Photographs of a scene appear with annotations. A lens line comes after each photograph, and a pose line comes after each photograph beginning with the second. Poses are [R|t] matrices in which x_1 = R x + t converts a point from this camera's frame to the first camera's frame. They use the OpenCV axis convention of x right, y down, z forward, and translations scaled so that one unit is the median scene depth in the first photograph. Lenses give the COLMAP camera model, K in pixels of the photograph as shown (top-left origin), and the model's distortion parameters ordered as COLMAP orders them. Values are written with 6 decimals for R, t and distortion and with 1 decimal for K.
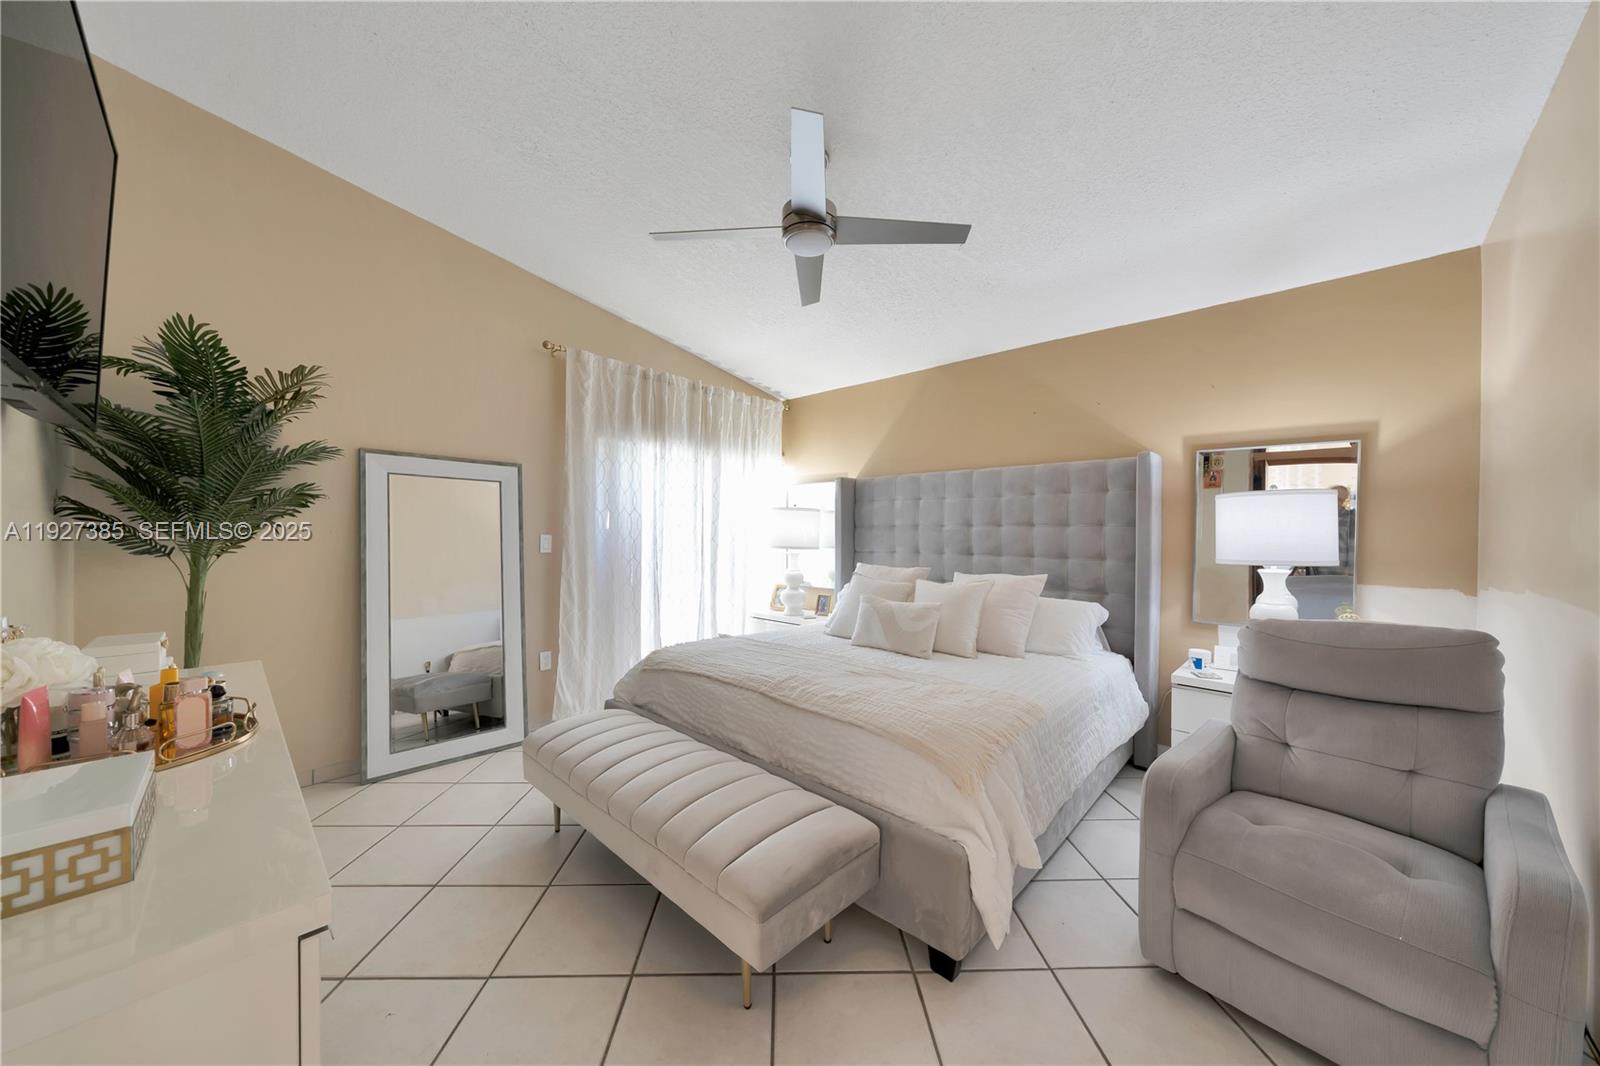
lens RADIAL K [[555.2, 0, 796.4], [0, 555.2, 527.1], [0, 0, 1]] dist [-0.000207, -0.000006]
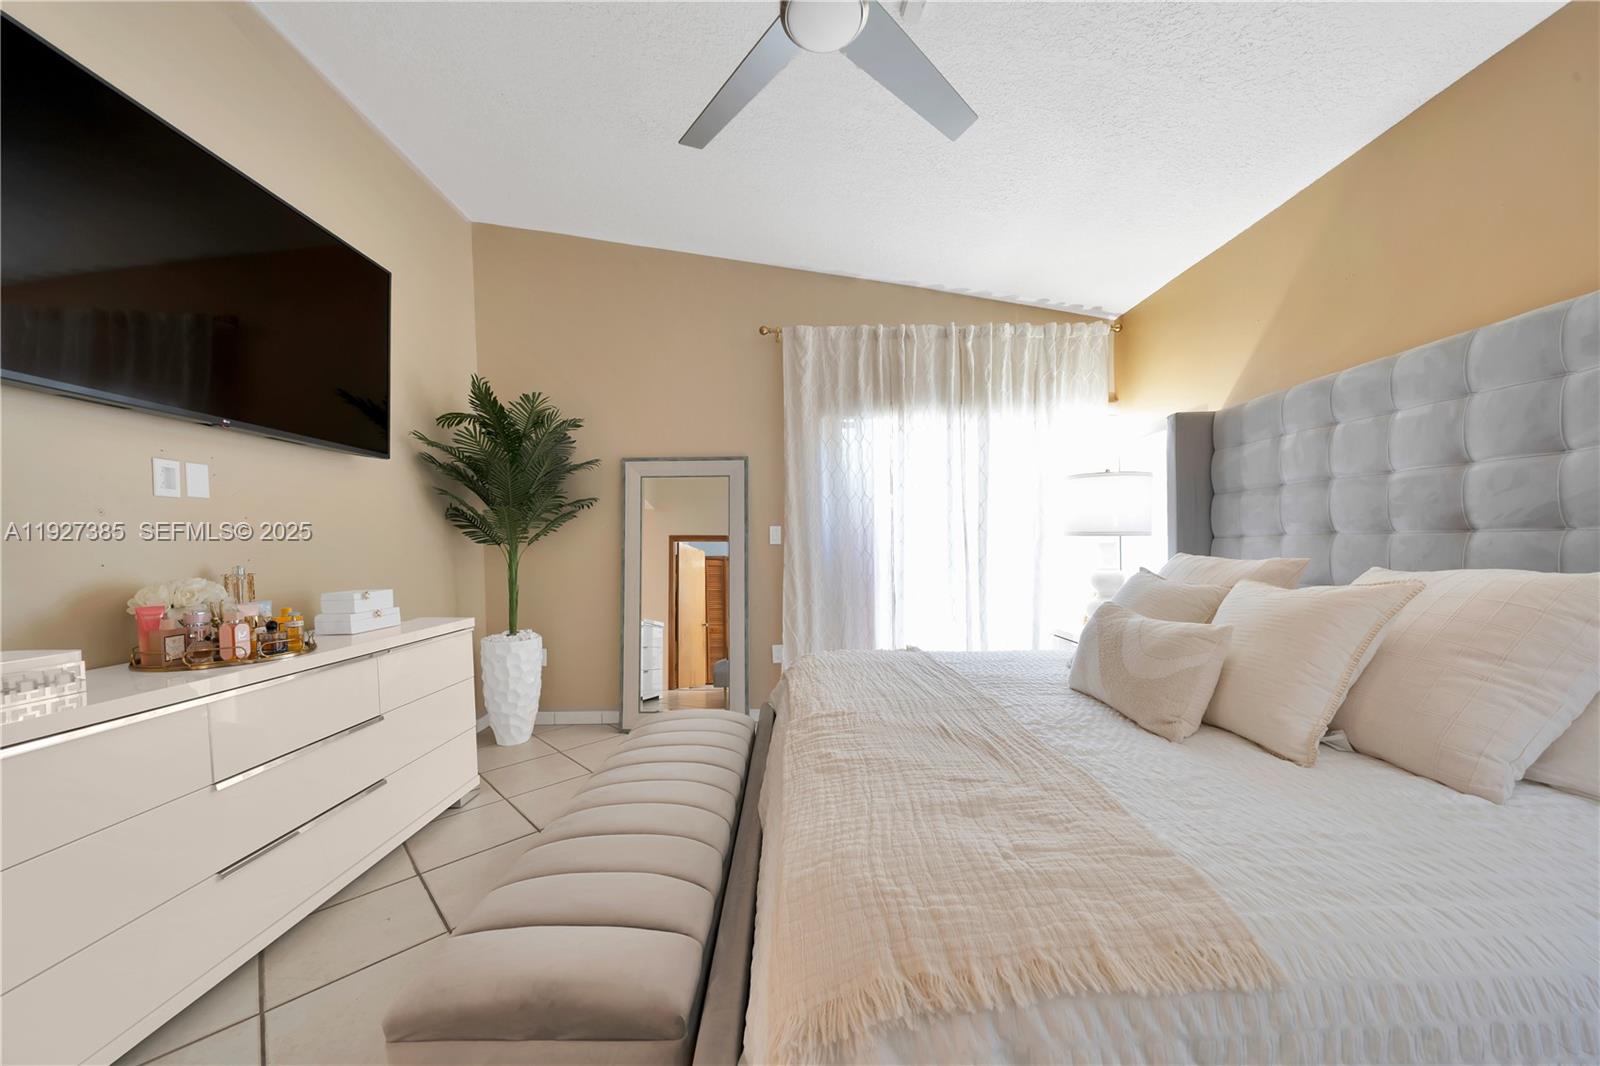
lens RADIAL K [[558.4, 0, 795.4], [0, 558.4, 551.7], [0, 0, 1]] dist [-0.000571, -0.000091]
pose [[0.680786, -0.011724, -0.732389, 0.269009], [0.032678, 0.999362, 0.014378, 0.042212], [0.731753, -0.033722, 0.680735, 0.319571]]
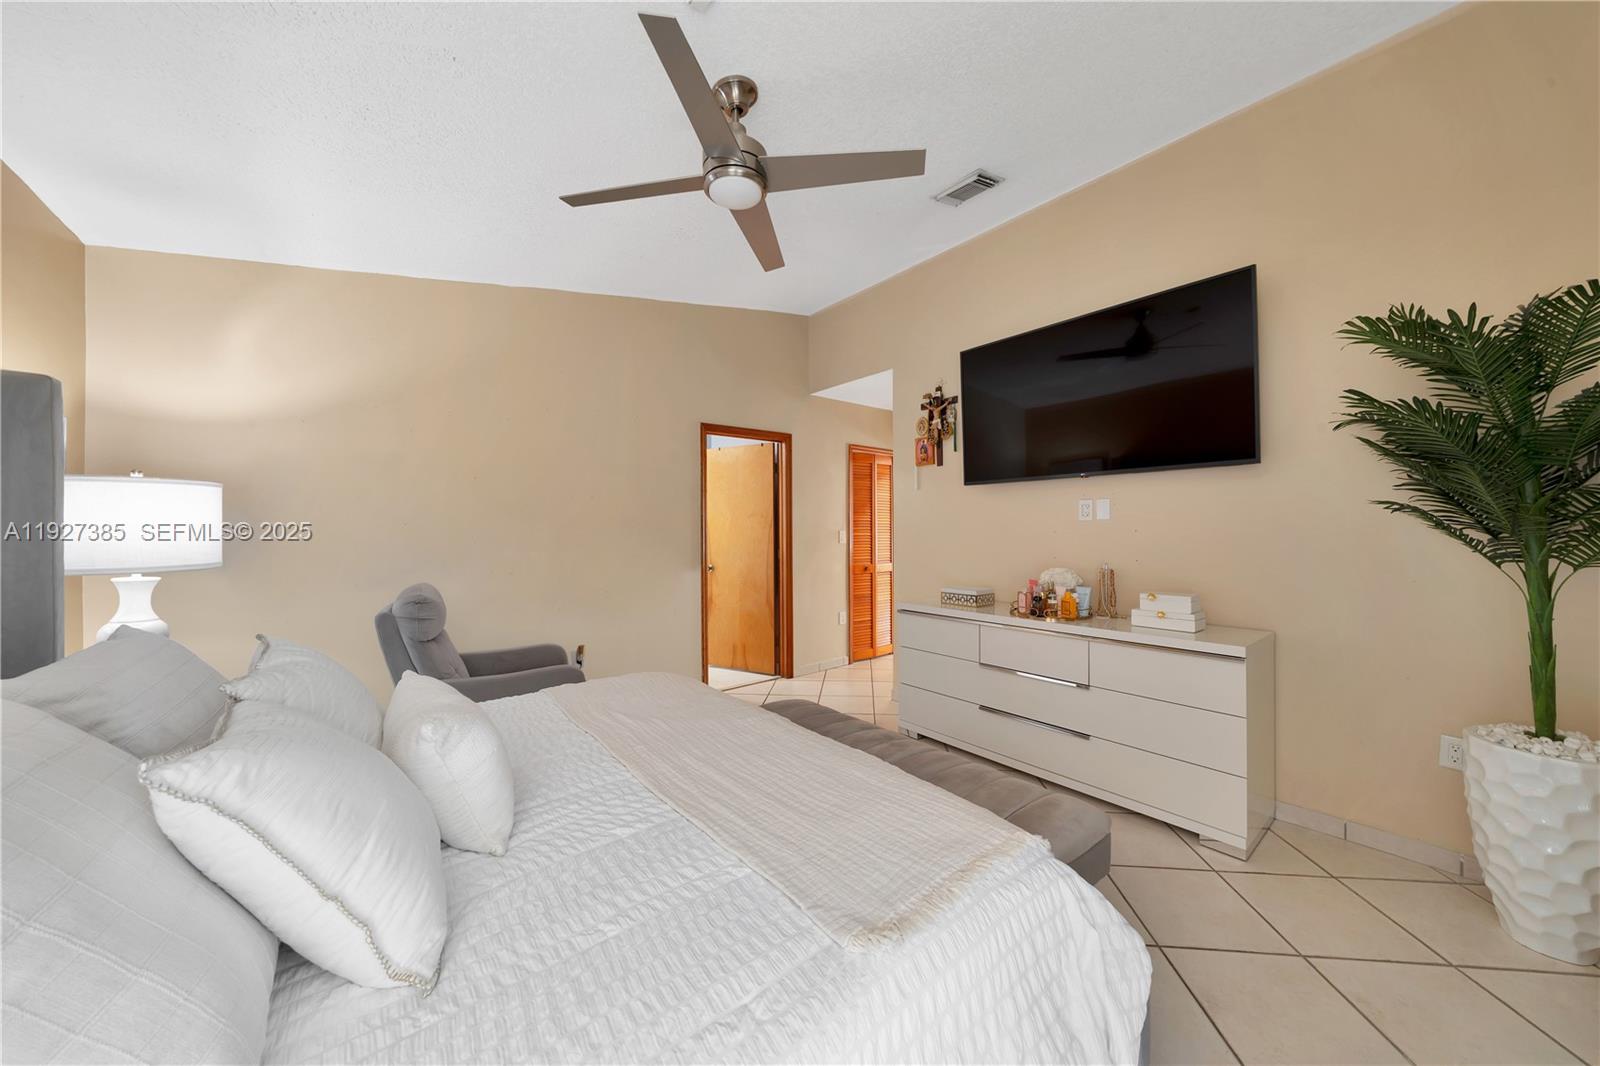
lens RADIAL K [[555.2, 0, 796.4], [0, 555.2, 527.1], [0, 0, 1]] dist [-0.000207, -0.000006]
pose [[-0.988398, -0.015684, 0.151076, -0.104458], [-0.019334, 0.999555, -0.022722, 0.022476], [-0.150652, -0.025379, -0.988261, 1.056614]]
